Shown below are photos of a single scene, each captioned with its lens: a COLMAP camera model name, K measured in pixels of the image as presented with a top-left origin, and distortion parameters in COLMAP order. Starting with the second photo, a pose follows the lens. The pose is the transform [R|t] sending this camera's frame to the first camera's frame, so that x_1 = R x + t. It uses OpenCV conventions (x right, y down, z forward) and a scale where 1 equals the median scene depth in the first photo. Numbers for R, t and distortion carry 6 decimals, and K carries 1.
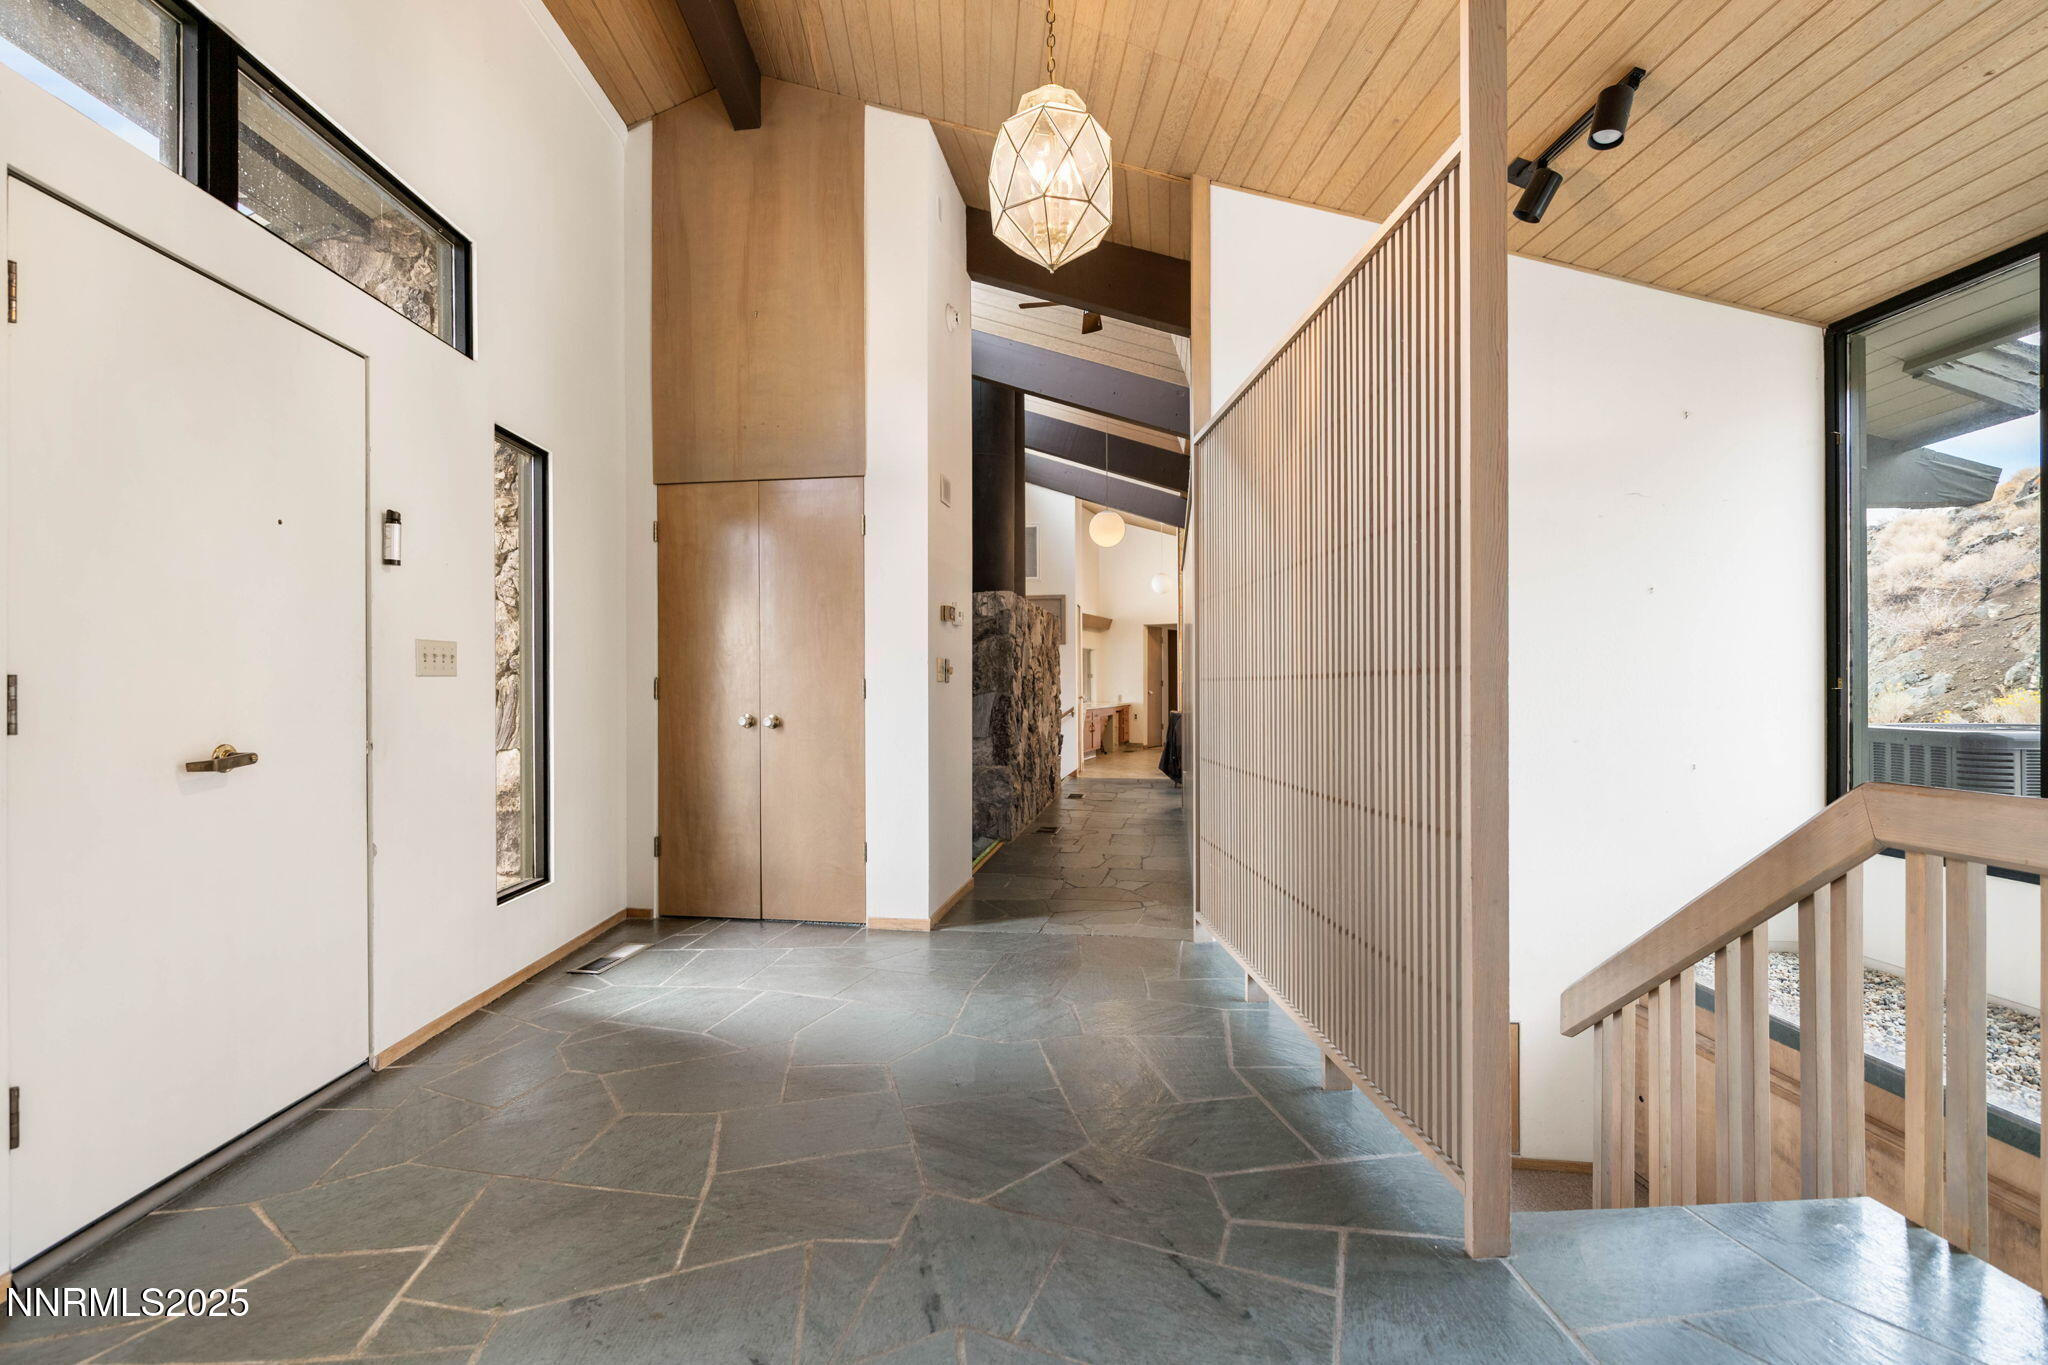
lens RADIAL K [[916.2, 0, 1026.5], [0, 916.2, 671.2], [0, 0, 1]] dist [0.001130, -0.006439]
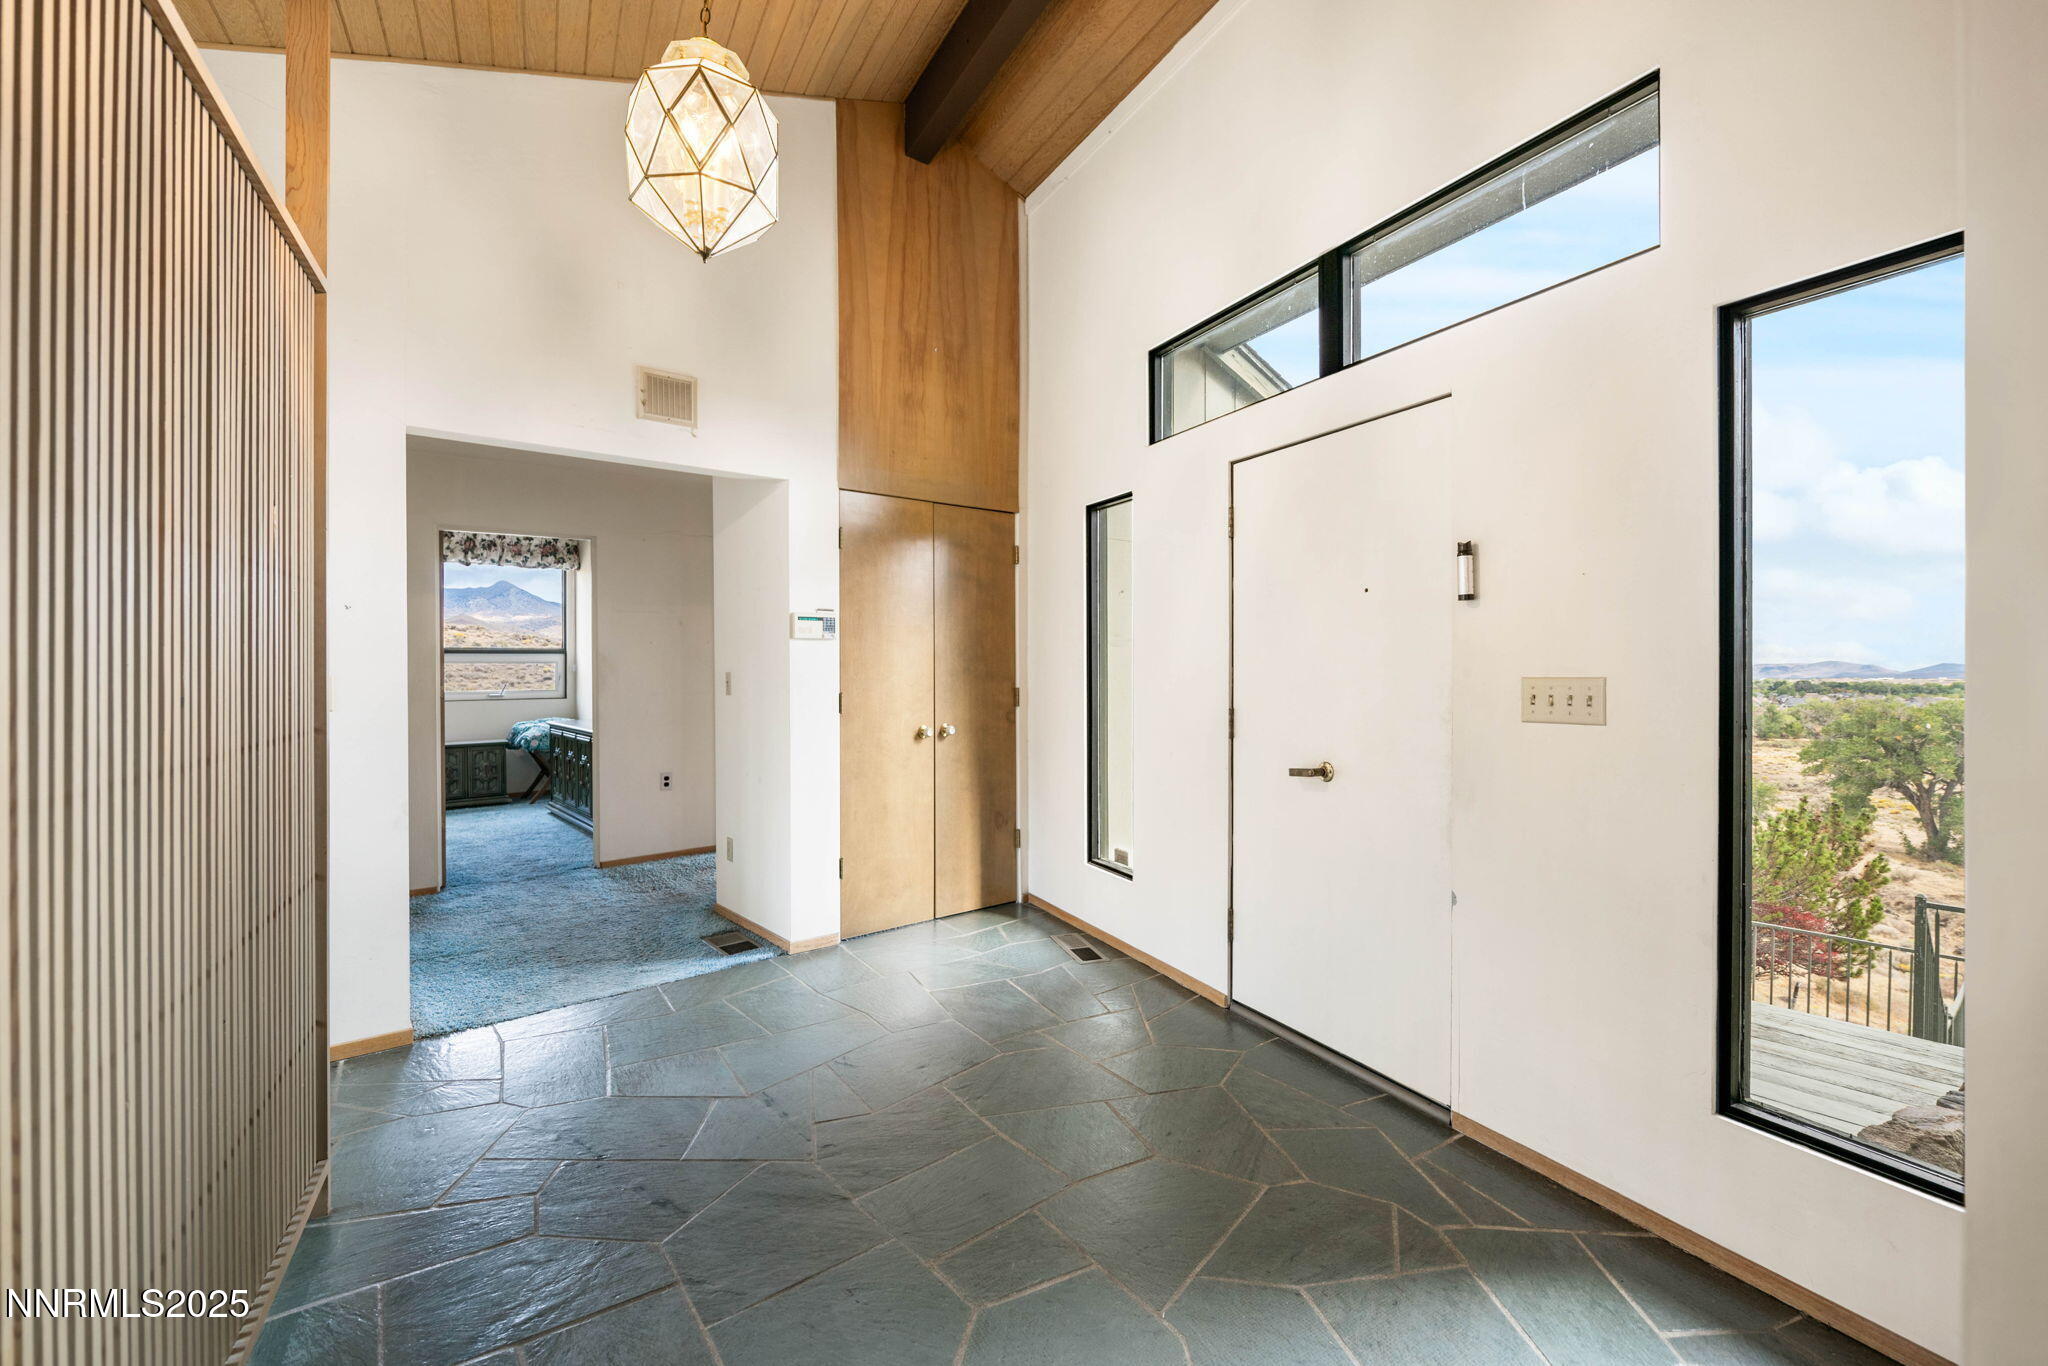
lens RADIAL K [[916.2, 0, 1026.5], [0, 916.2, 671.7], [0, 0, 1]] dist [0.001130, -0.006439]
pose [[-0.909656, 0.007999, -0.415286, 0.098800], [0.011365, 0.999920, -0.005634, -0.045410], [0.415208, -0.009845, -0.909673, 1.693785]]
